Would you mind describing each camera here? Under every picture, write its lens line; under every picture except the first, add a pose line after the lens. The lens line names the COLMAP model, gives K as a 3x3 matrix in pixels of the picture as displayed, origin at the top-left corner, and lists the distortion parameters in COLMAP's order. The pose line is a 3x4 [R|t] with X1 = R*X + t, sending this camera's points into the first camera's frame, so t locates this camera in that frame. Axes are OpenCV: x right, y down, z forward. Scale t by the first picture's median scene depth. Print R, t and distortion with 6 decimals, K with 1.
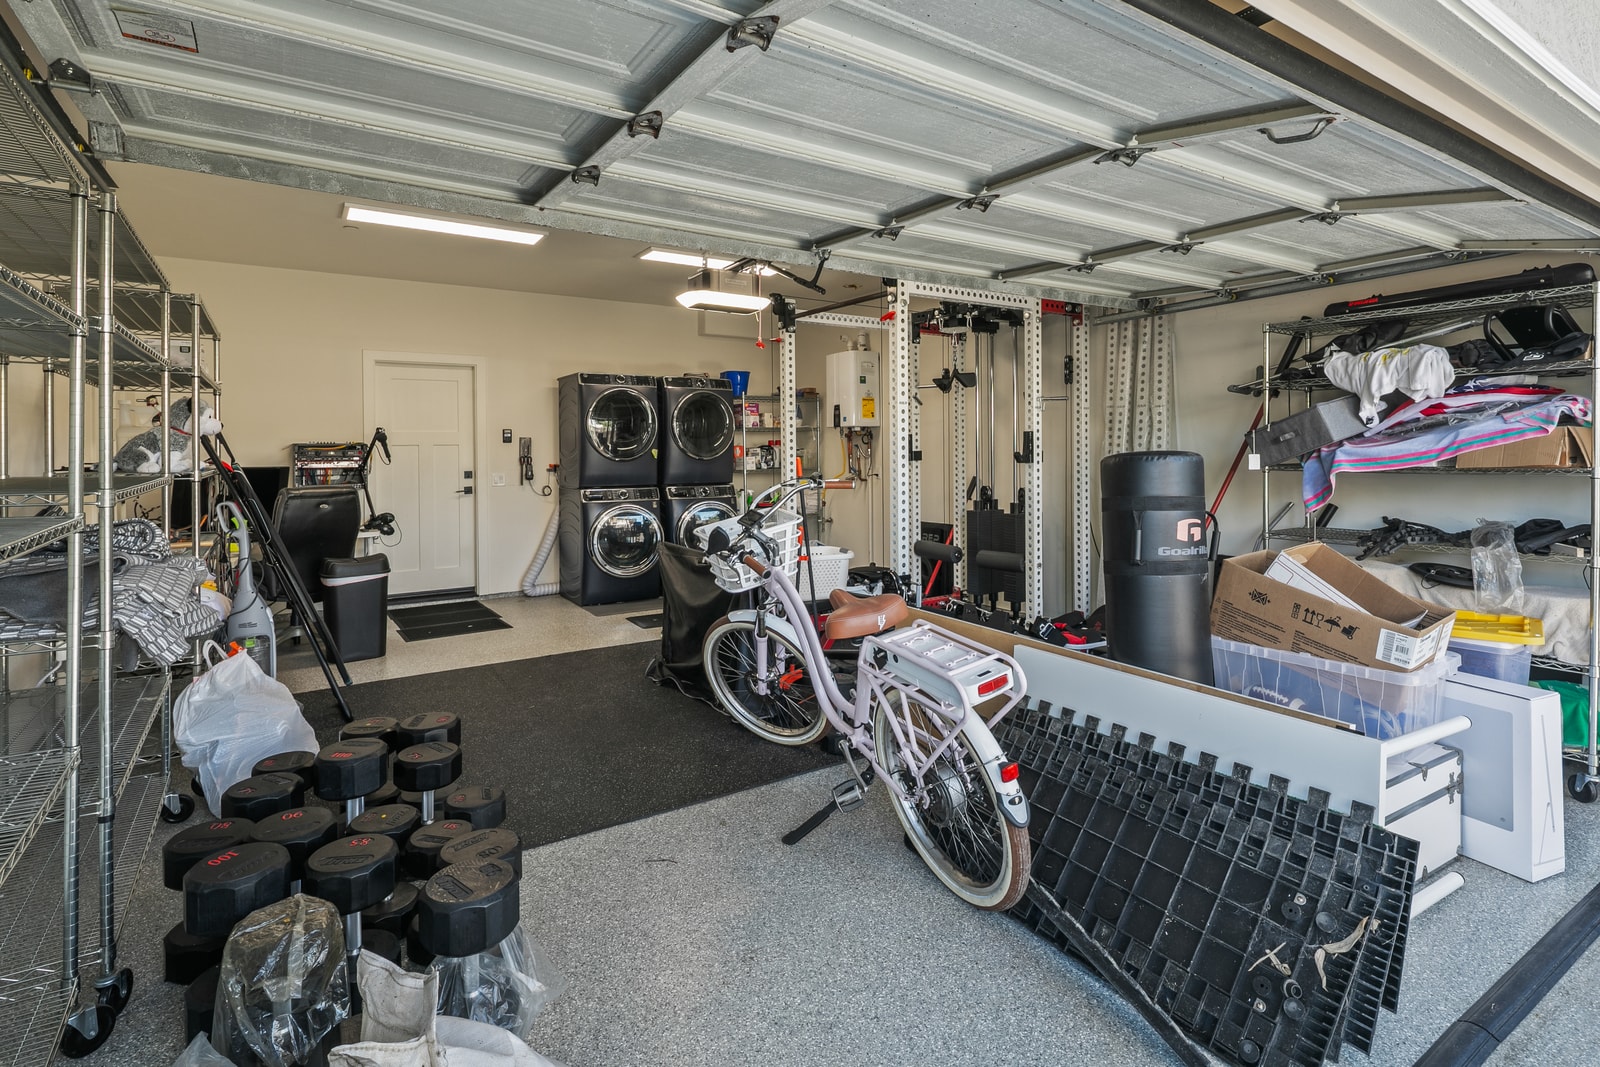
lens RADIAL K [[784.0, 0, 800.0], [0, 784.0, 533.5], [0, 0, 1]] dist [-0.000410, -0.000015]
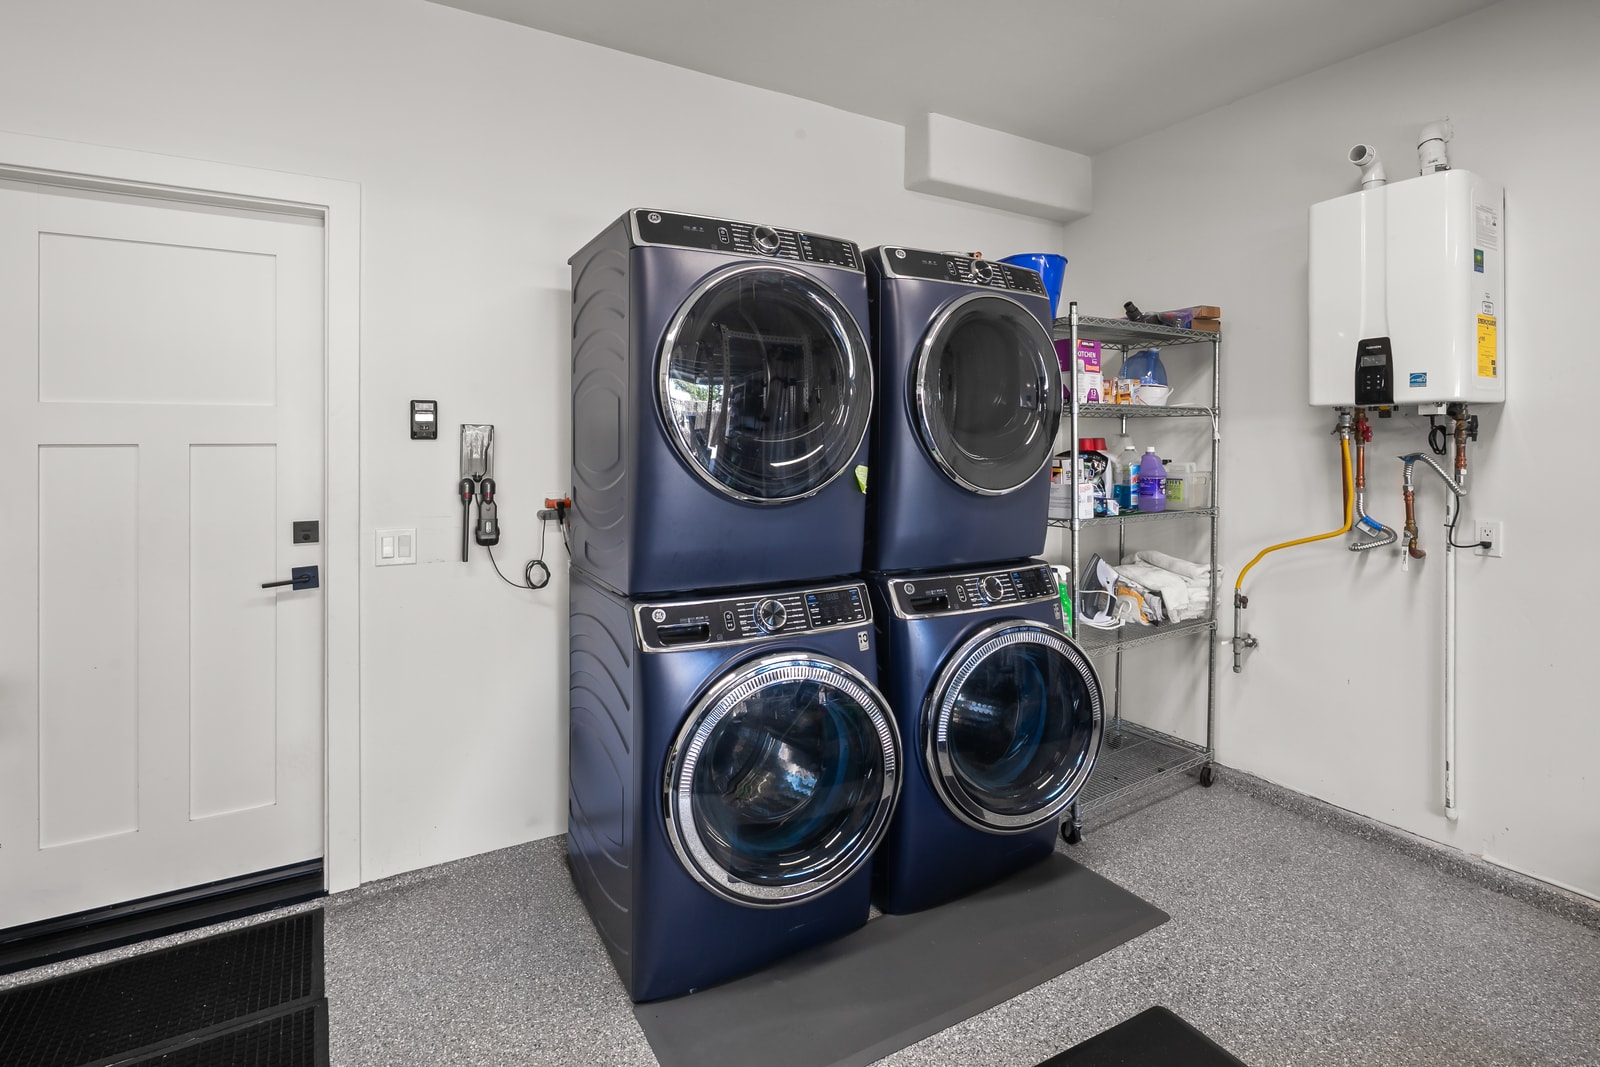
lens RADIAL K [[777.3, 0, 800.0], [0, 777.3, 533.5], [0, 0, 1]] dist [0.000264, -0.000018]
pose [[0.998982, 0.015402, -0.042389, -0.194557], [-0.015064, 0.999852, 0.008281, -0.080859], [0.042511, -0.007634, 0.999067, 0.672949]]
